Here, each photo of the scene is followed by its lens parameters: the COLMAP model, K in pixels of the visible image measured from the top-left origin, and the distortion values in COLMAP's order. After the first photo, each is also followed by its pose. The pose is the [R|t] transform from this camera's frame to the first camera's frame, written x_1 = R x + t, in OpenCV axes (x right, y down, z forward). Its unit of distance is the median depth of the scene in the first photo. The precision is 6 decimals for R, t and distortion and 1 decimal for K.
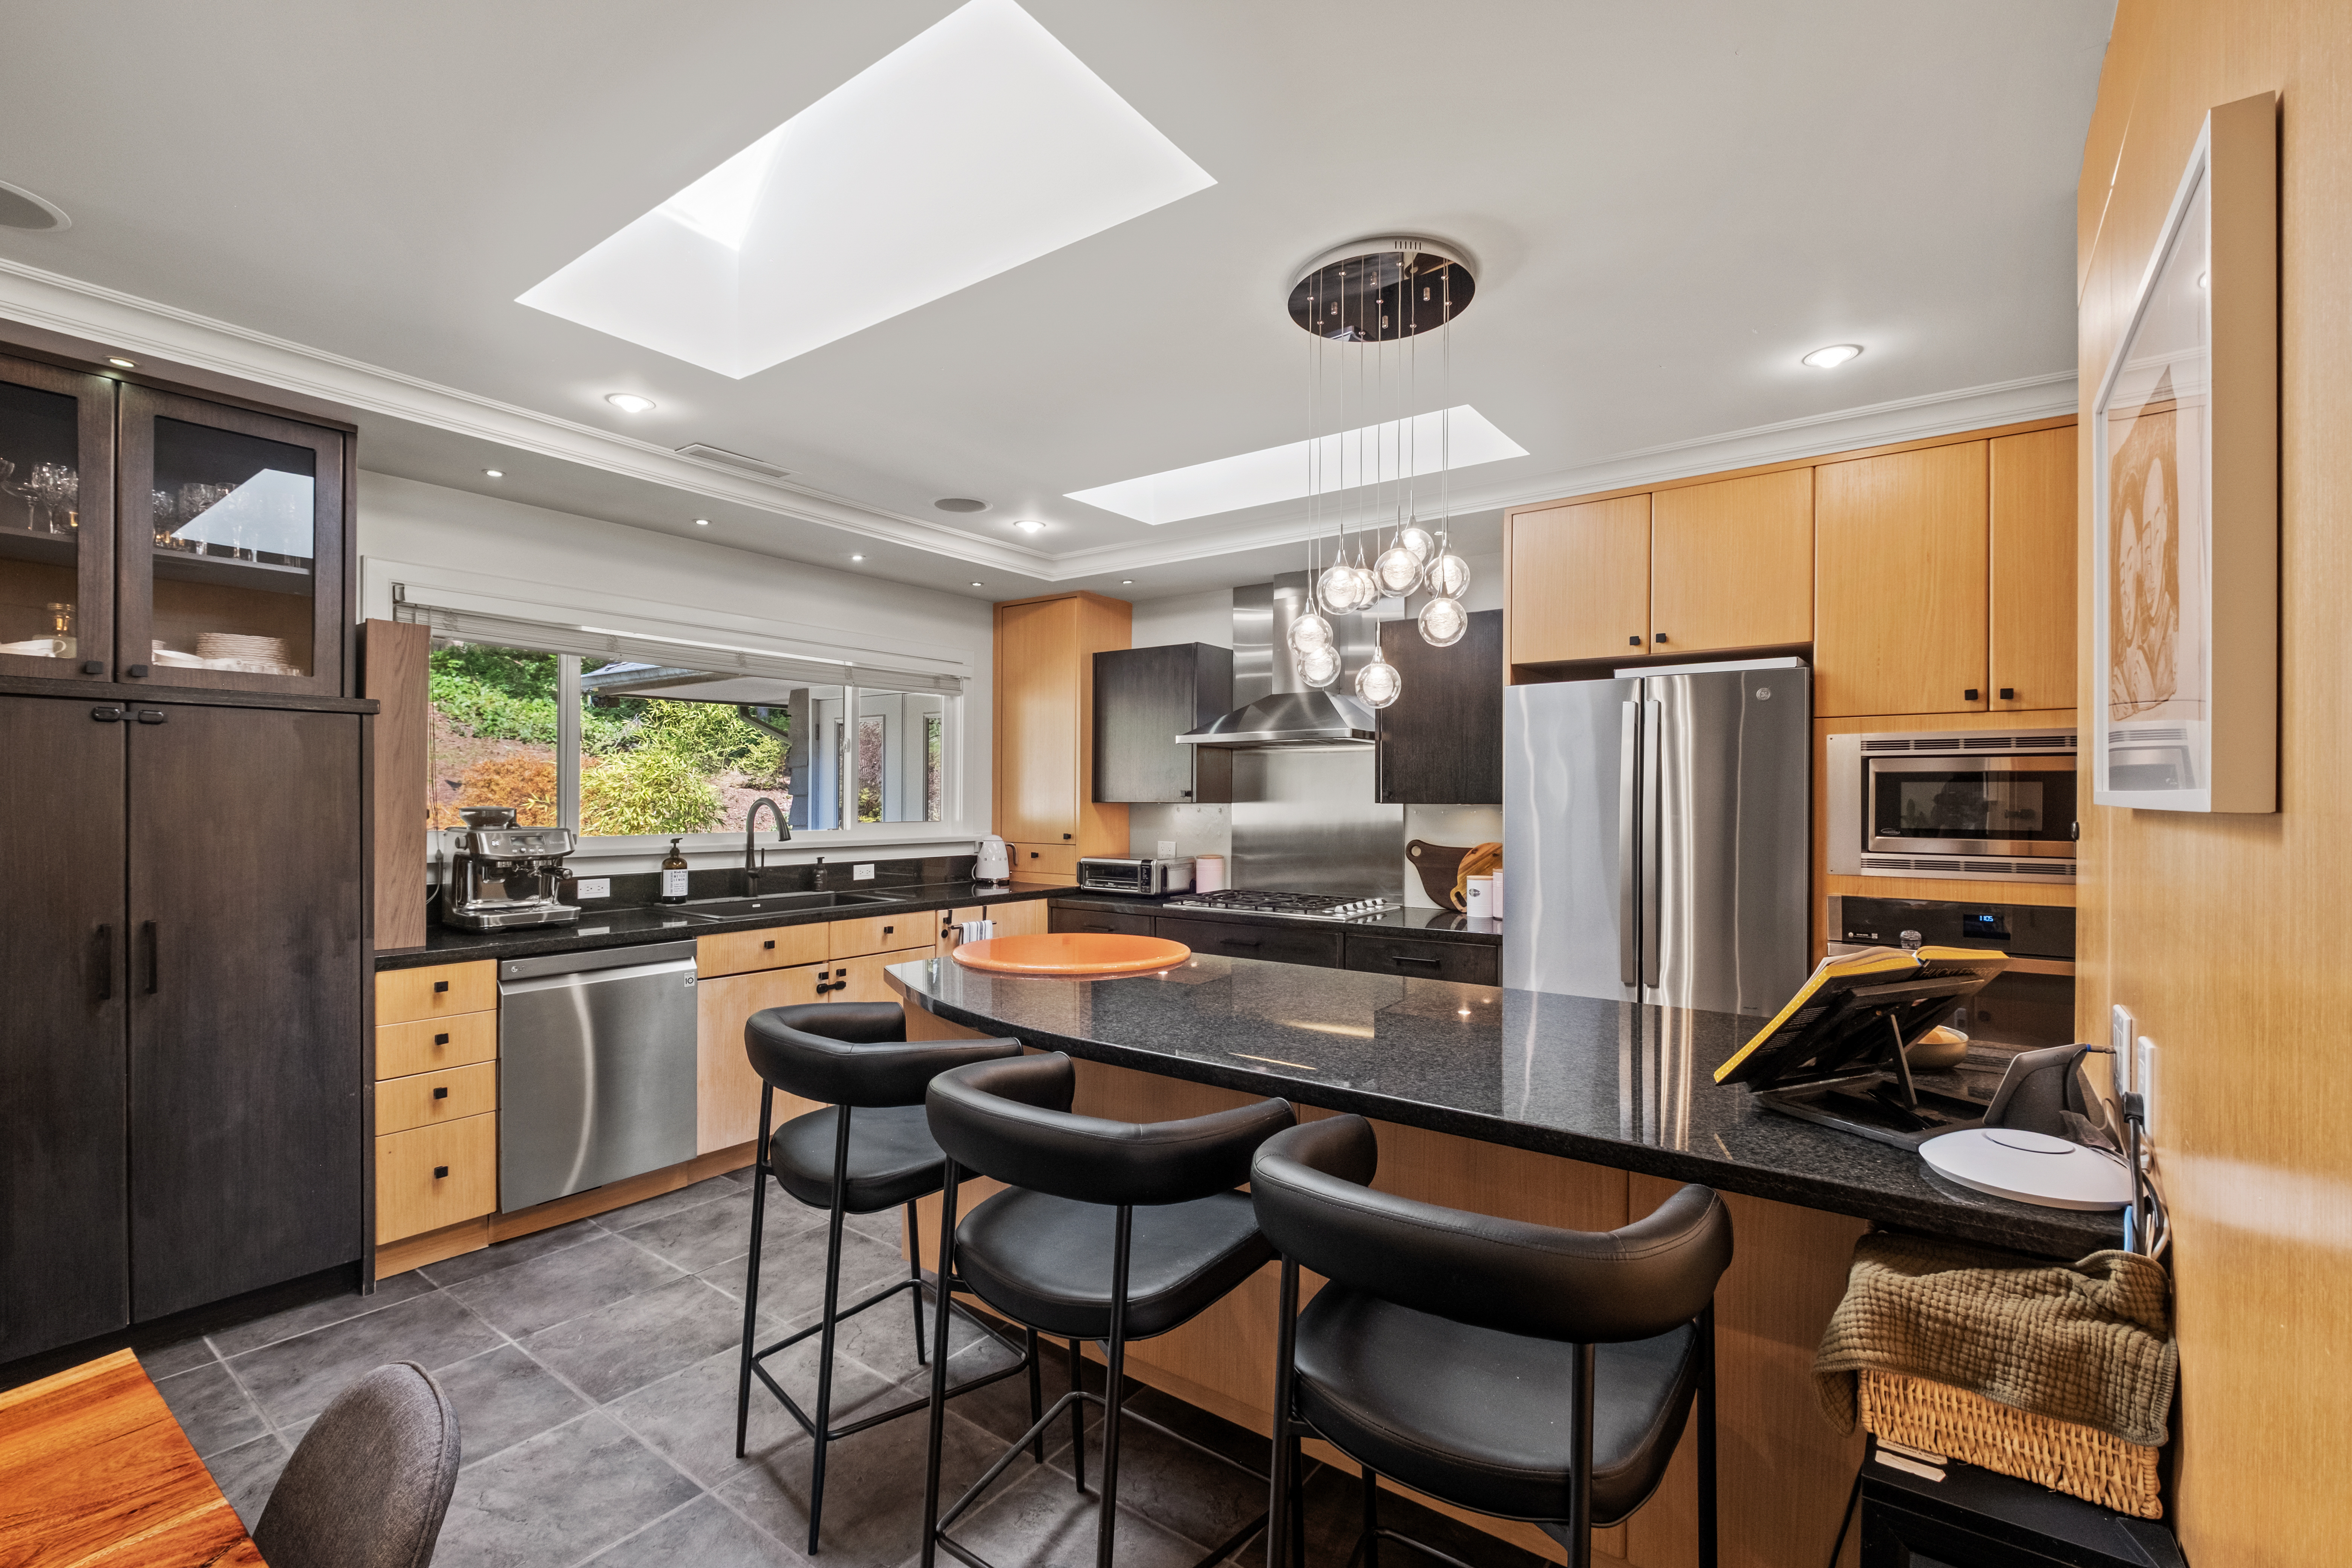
lens RADIAL K [[1036.1, 0, 1174.0], [0, 1036.1, 799.8], [0, 0, 1]] dist [0.002592, -0.007361]
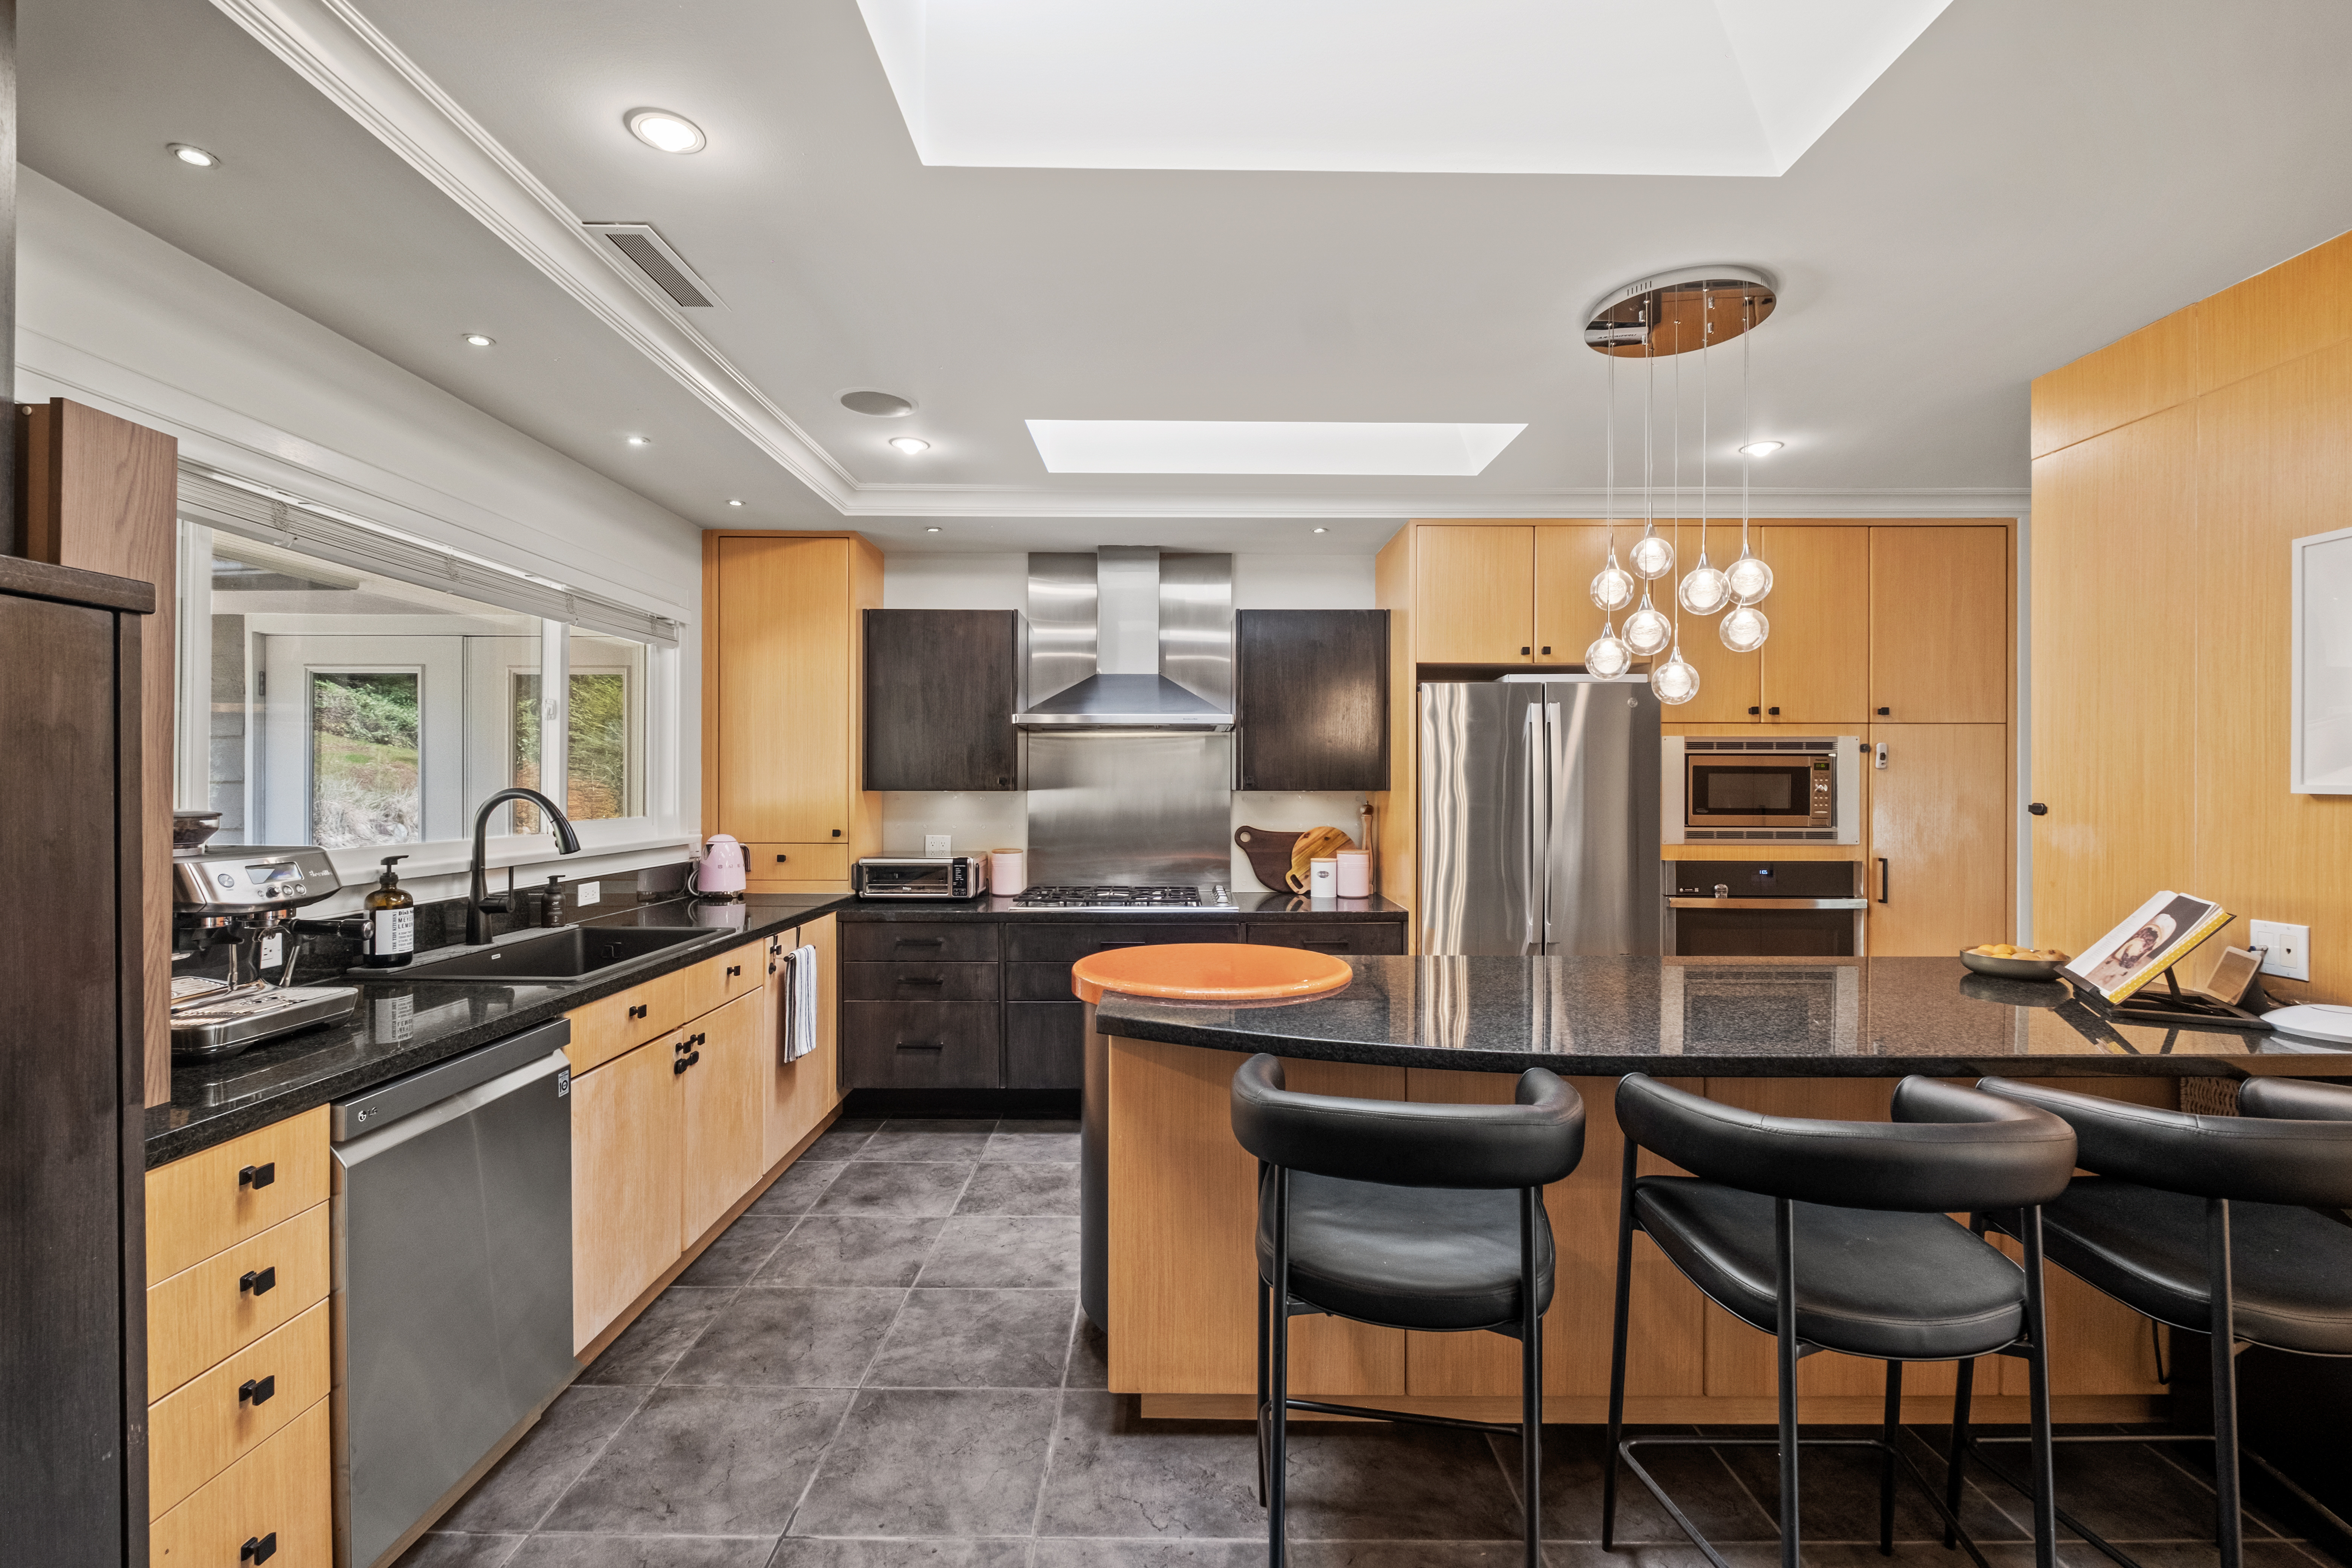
lens RADIAL K [[1028.7, 0, 1176.0], [0, 1028.7, 784.0], [0, 0, 1]] dist [-0.004386, -0.000884]
pose [[0.804728, -0.002360, 0.593639, -0.443104], [0.001658, 0.999997, 0.001729, -0.004792], [-0.593642, -0.000407, 0.804729, 0.238643]]
